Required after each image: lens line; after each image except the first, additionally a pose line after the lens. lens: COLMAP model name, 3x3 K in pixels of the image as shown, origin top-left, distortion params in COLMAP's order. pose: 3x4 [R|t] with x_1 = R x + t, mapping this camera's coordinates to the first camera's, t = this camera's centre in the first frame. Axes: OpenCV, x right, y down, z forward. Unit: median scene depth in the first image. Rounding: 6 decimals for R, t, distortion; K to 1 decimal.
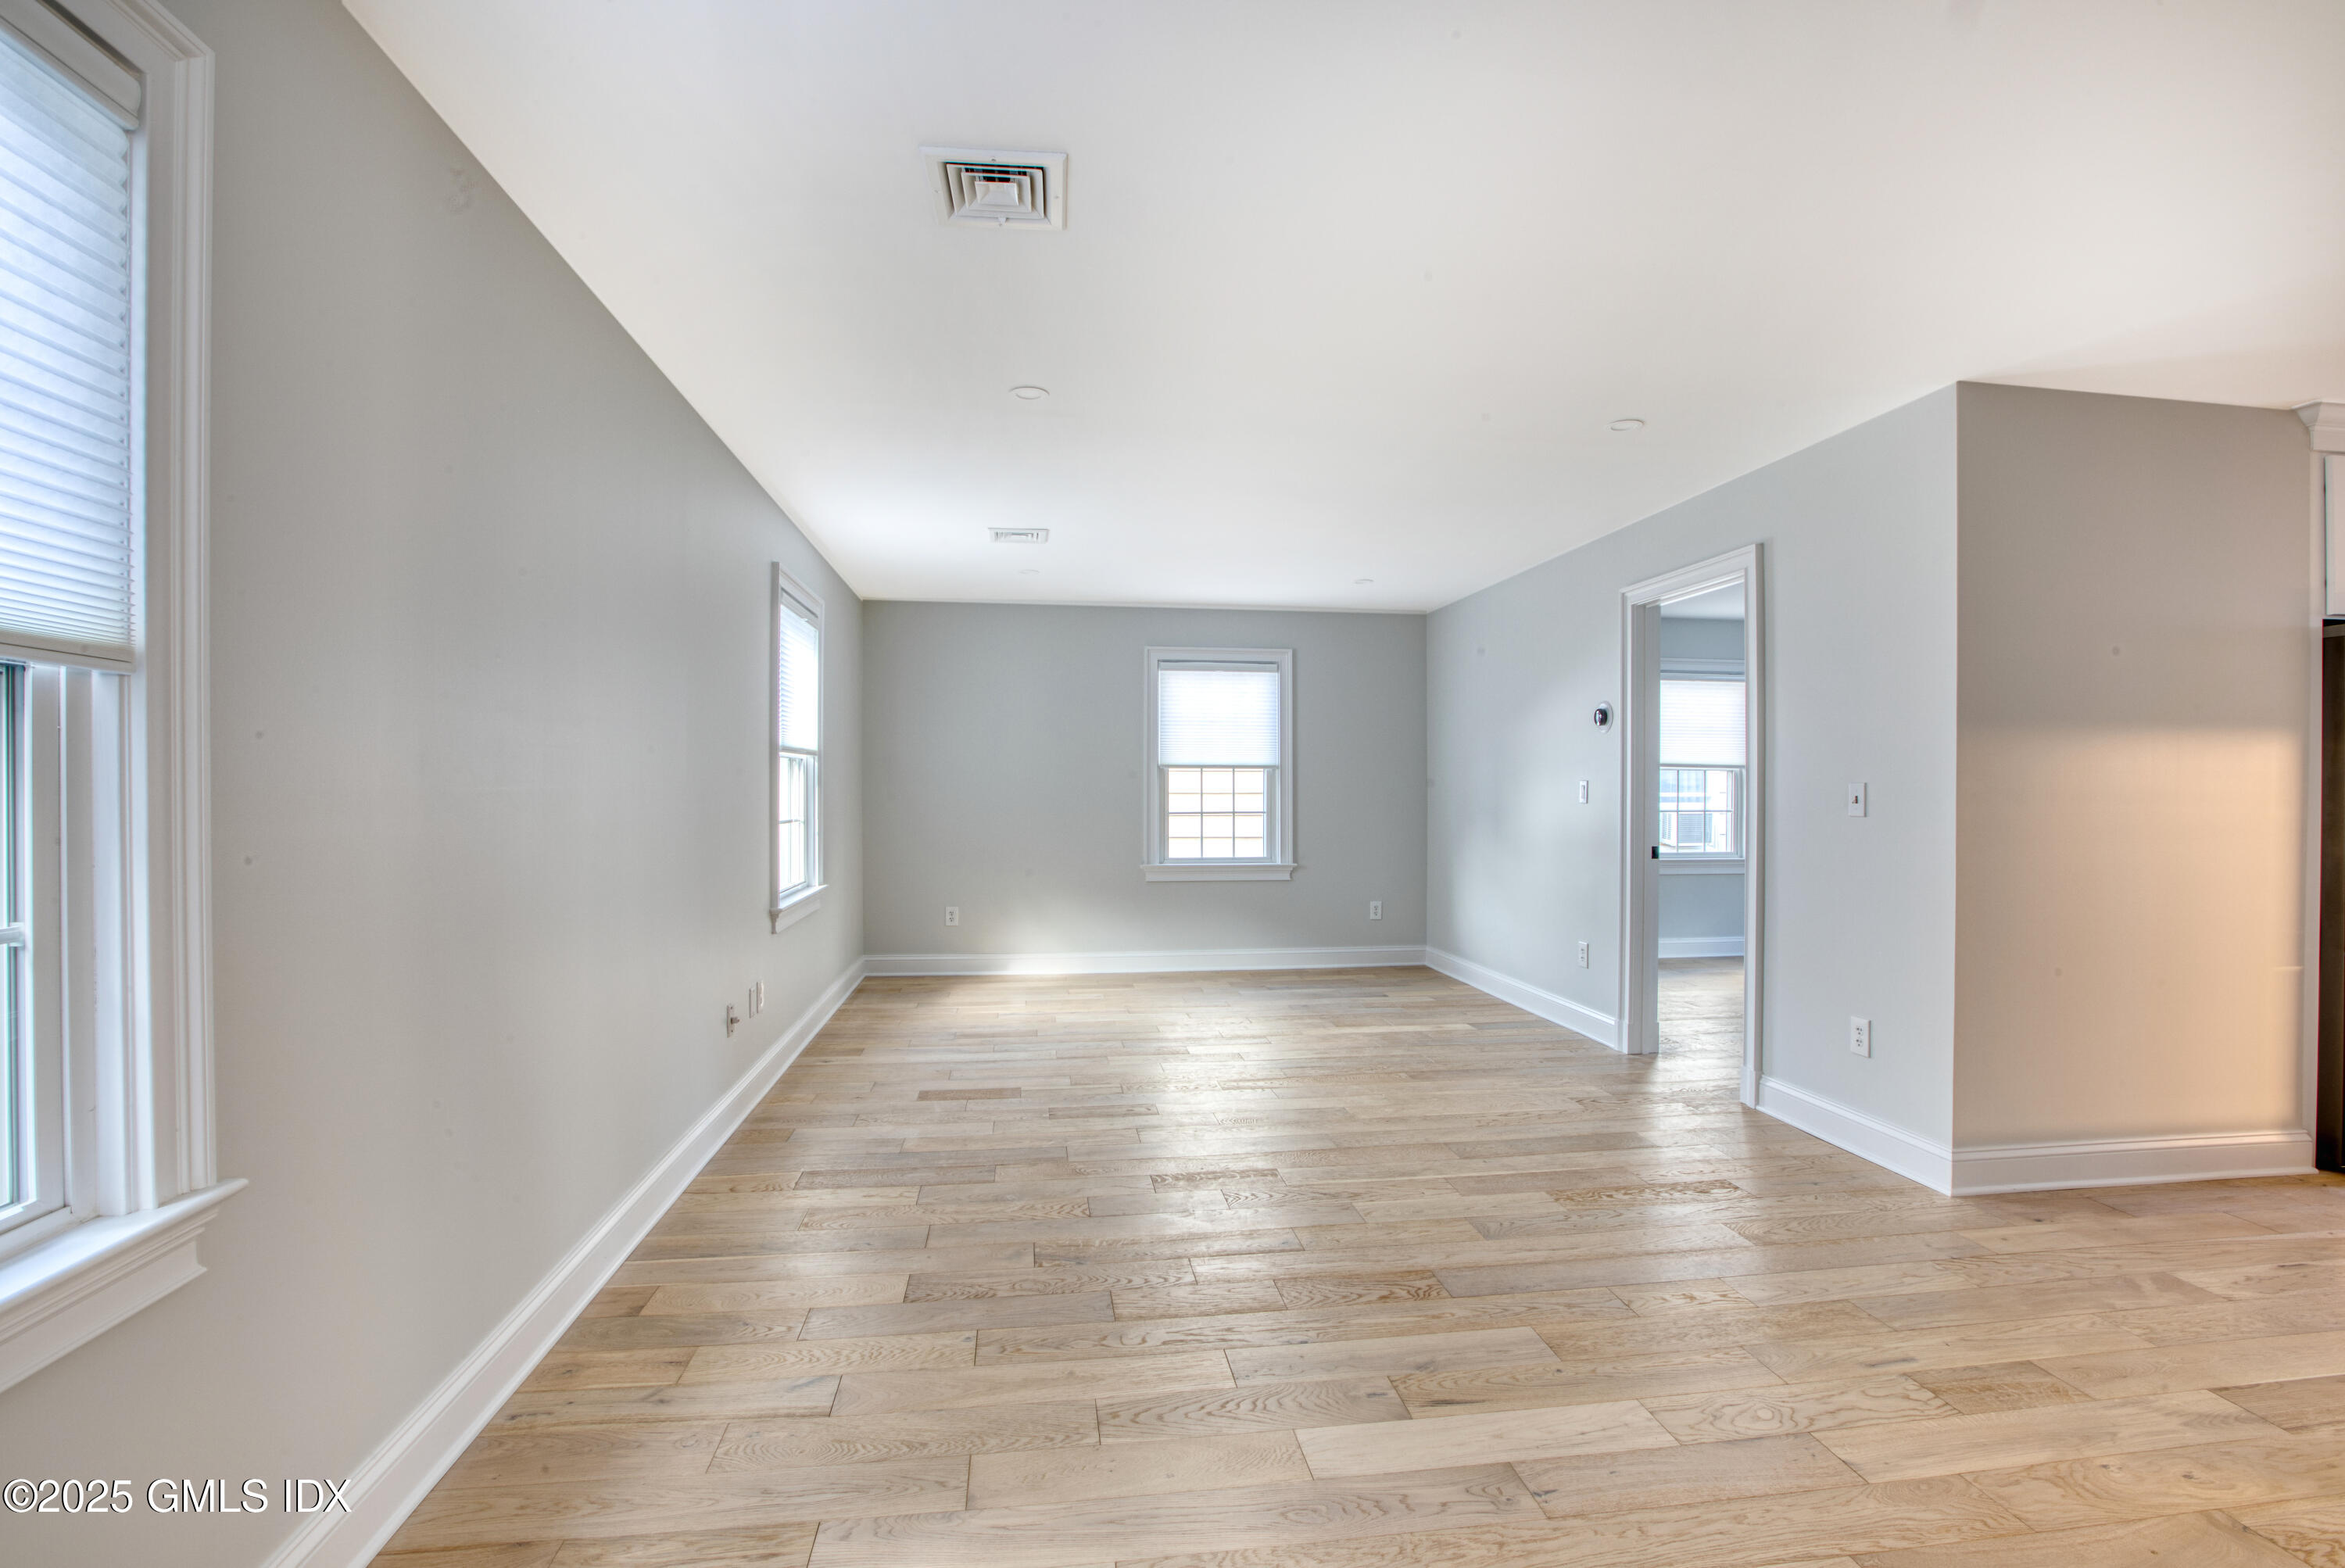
lens RADIAL K [[1066.2, 0, 1164.7], [0, 1066.2, 790.6], [0, 0, 1]] dist [-0.042191, 0.009347]
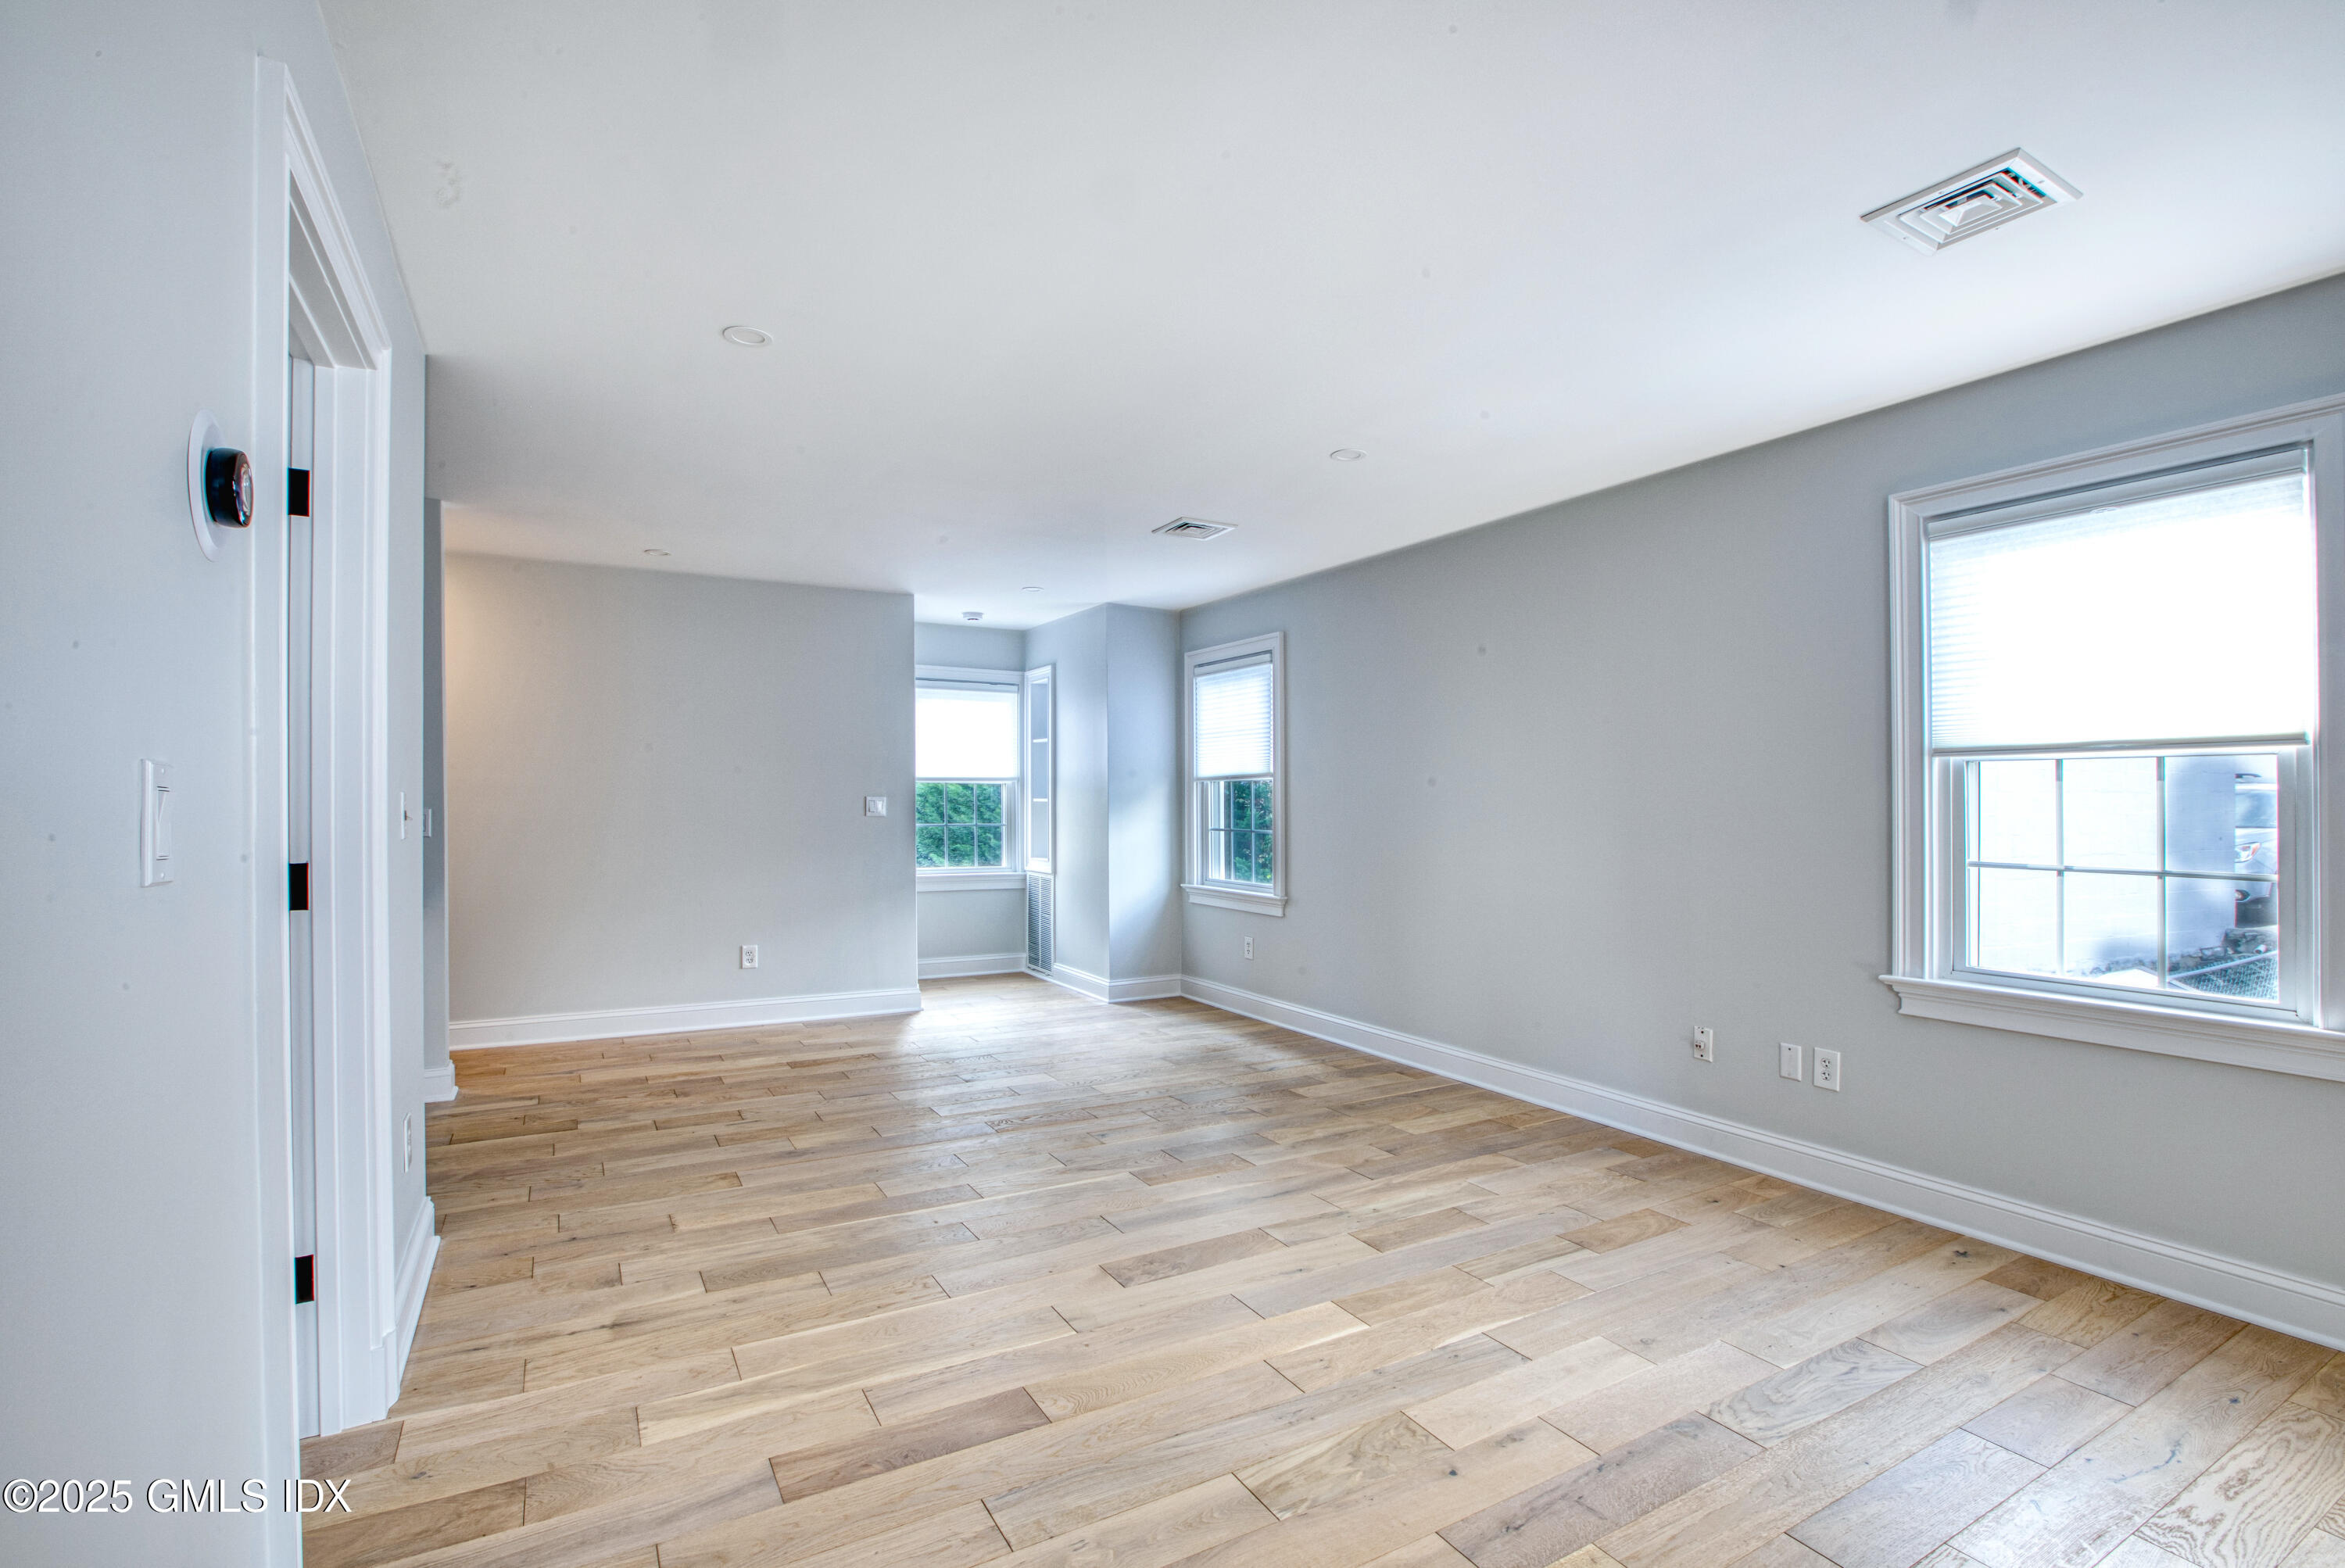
lens RADIAL K [[1066.2, 0, 1165.6], [0, 1066.2, 791.7], [0, 0, 1]] dist [-0.042191, 0.009347]
pose [[-0.922277, -0.013597, -0.386291, 0.500498], [-0.010331, 0.999891, -0.010529, -0.002213], [0.386392, -0.005720, -0.922317, 1.997781]]
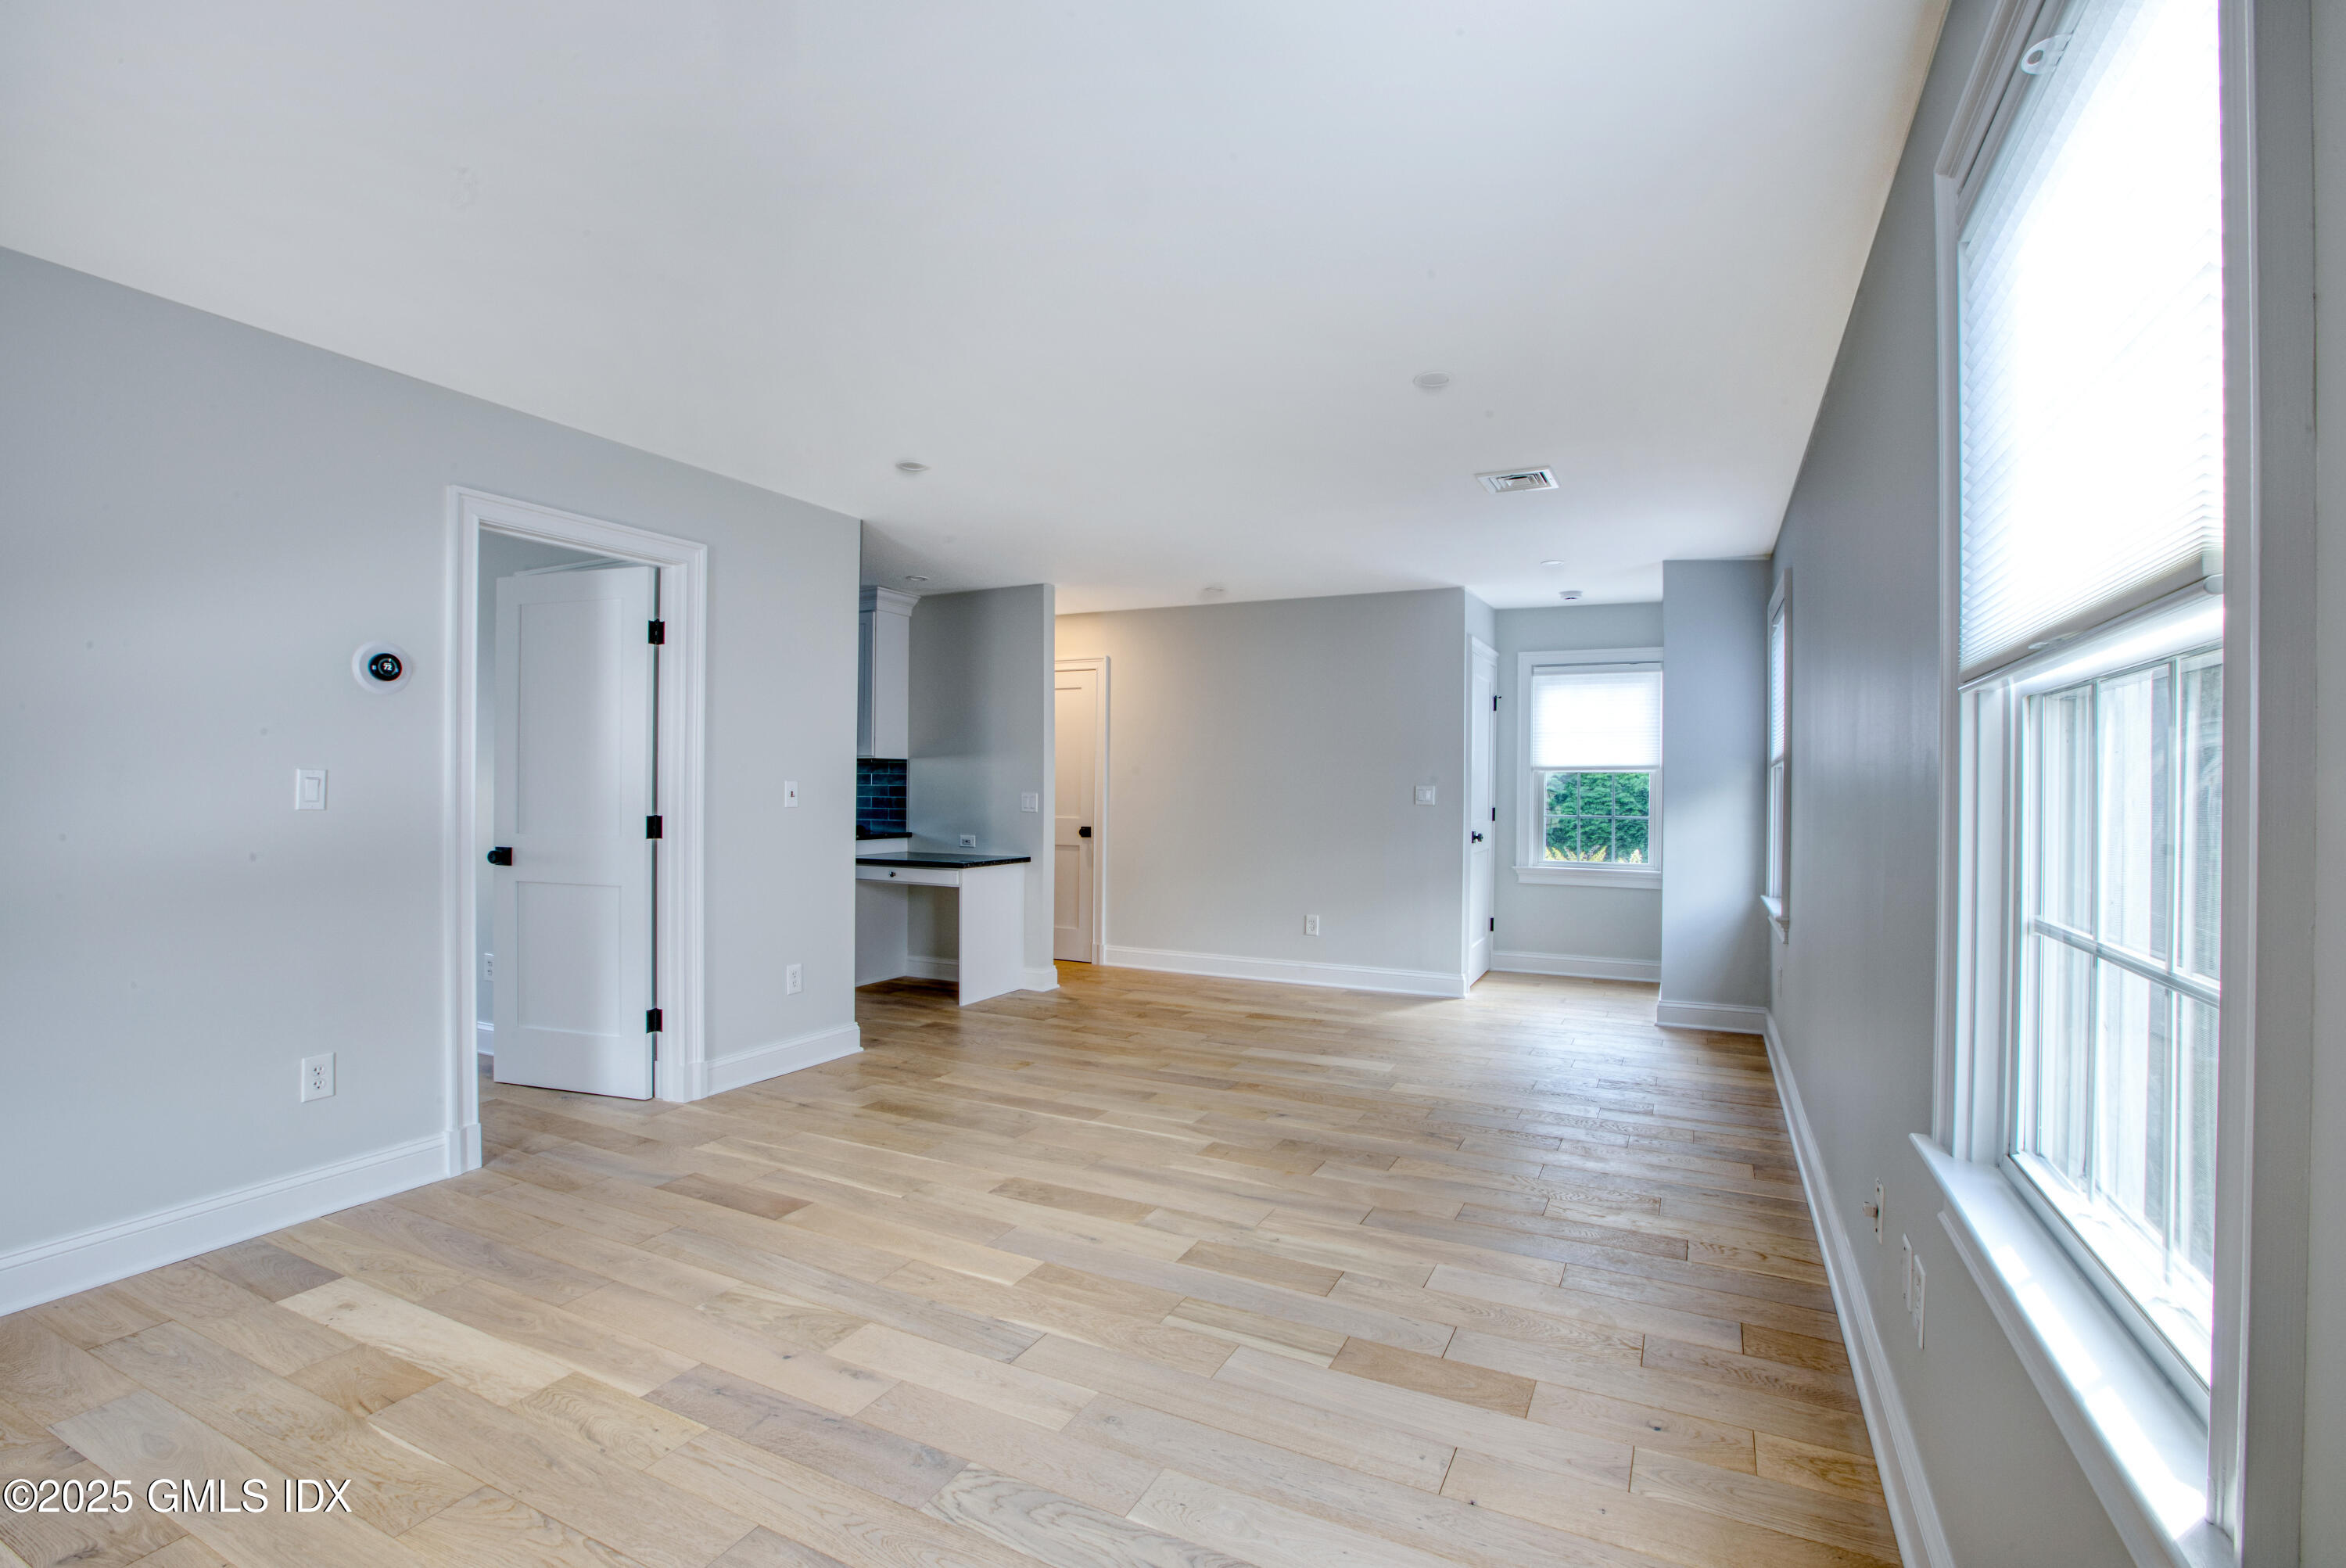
lens RADIAL K [[1066.6, 0, 1183.9], [0, 1066.6, 783.2], [0, 0, 1]] dist [-0.042191, 0.009347]
pose [[-0.836333, -0.009734, 0.548135, -0.470774], [-0.011639, 0.999932, -0.000001, -0.008924], [-0.548098, -0.006381, -0.836390, 1.953852]]
